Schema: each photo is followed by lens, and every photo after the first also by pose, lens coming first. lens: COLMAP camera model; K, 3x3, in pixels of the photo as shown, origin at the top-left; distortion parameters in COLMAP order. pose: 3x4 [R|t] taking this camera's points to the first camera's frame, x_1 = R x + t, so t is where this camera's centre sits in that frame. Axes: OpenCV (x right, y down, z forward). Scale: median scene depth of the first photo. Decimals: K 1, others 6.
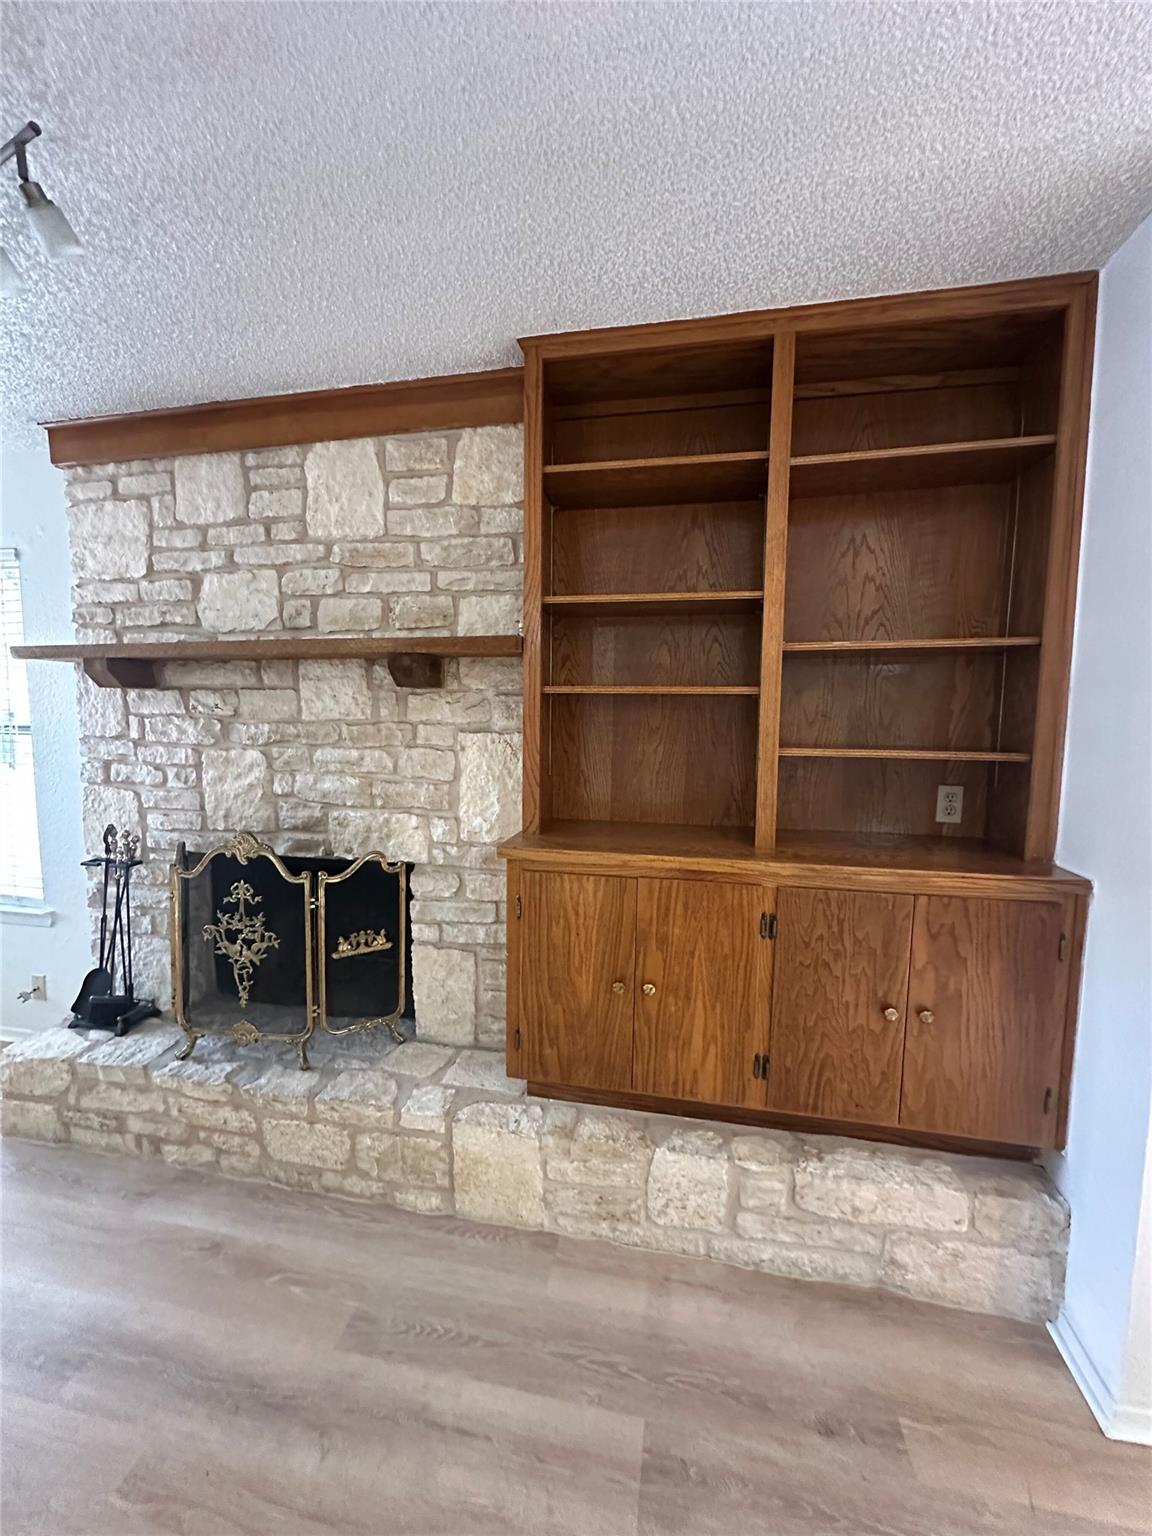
lens RADIAL K [[611.0, 0, 577.1], [0, 611.0, 769.3], [0, 0, 1]] dist [-0.003137, -0.000123]
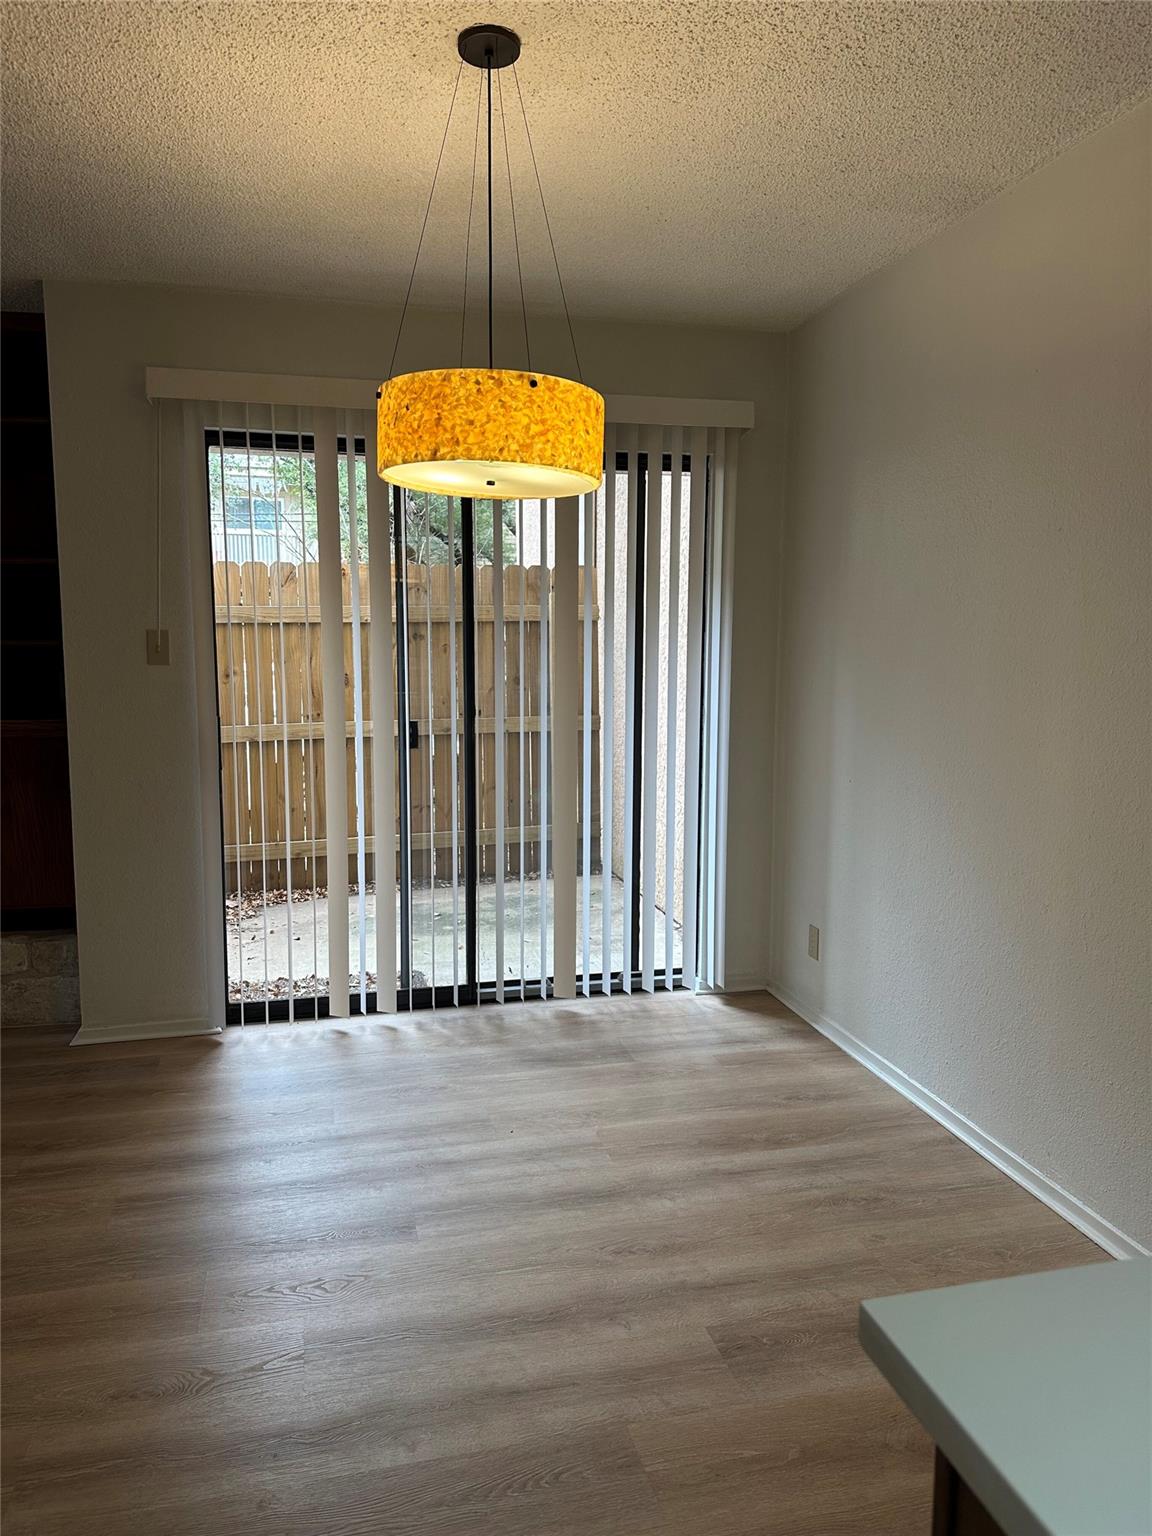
lens RADIAL K [[1074.5, 0, 579.3], [0, 1074.5, 765.7], [0, 0, 1]] dist [-0.000954, -0.001014]
pose [[0.899767, -0.056945, 0.432639, 0.674298], [0.044620, 0.998258, 0.038595, 0.216287], [-0.434083, -0.015422, 0.900741, -1.668475]]
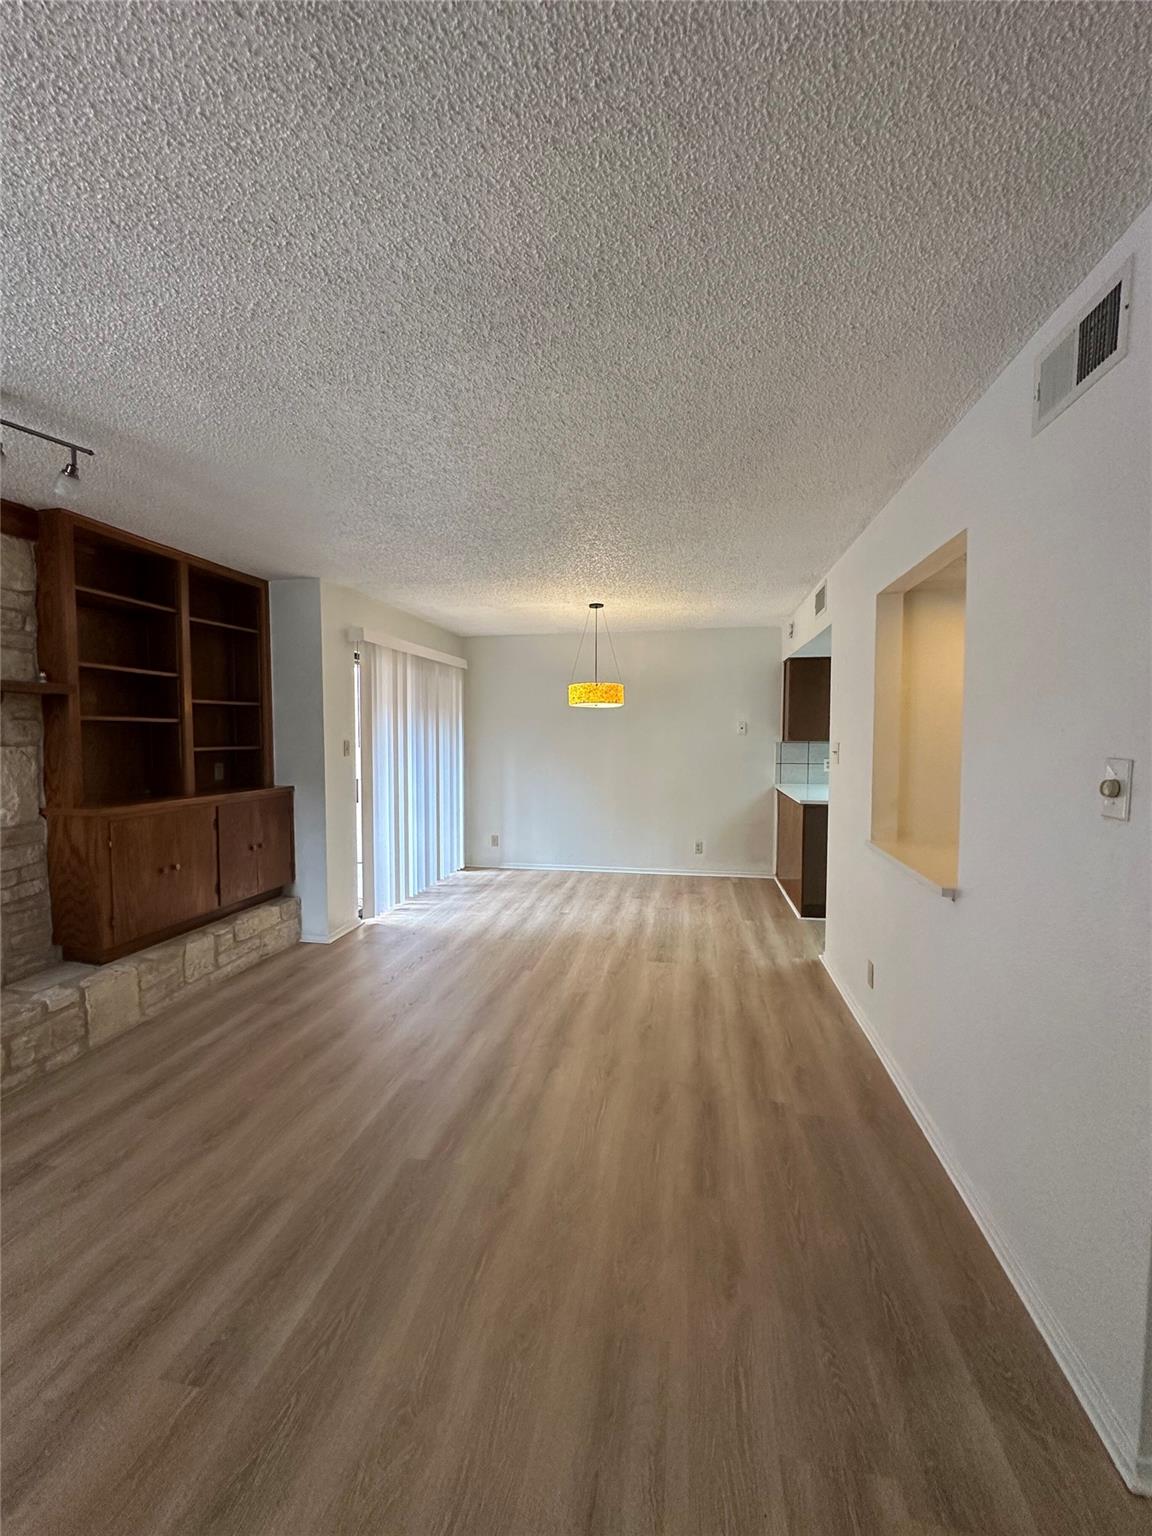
lens RADIAL K [[611.0, 0, 572.0], [0, 611.0, 768.2], [0, 0, 1]] dist [-0.003137, -0.000123]
pose [[-0.001999, -0.066616, 0.997777, -1.849520], [0.091224, 0.993606, 0.066520, 0.017373], [-0.995828, 0.091154, 0.004091, -0.339186]]
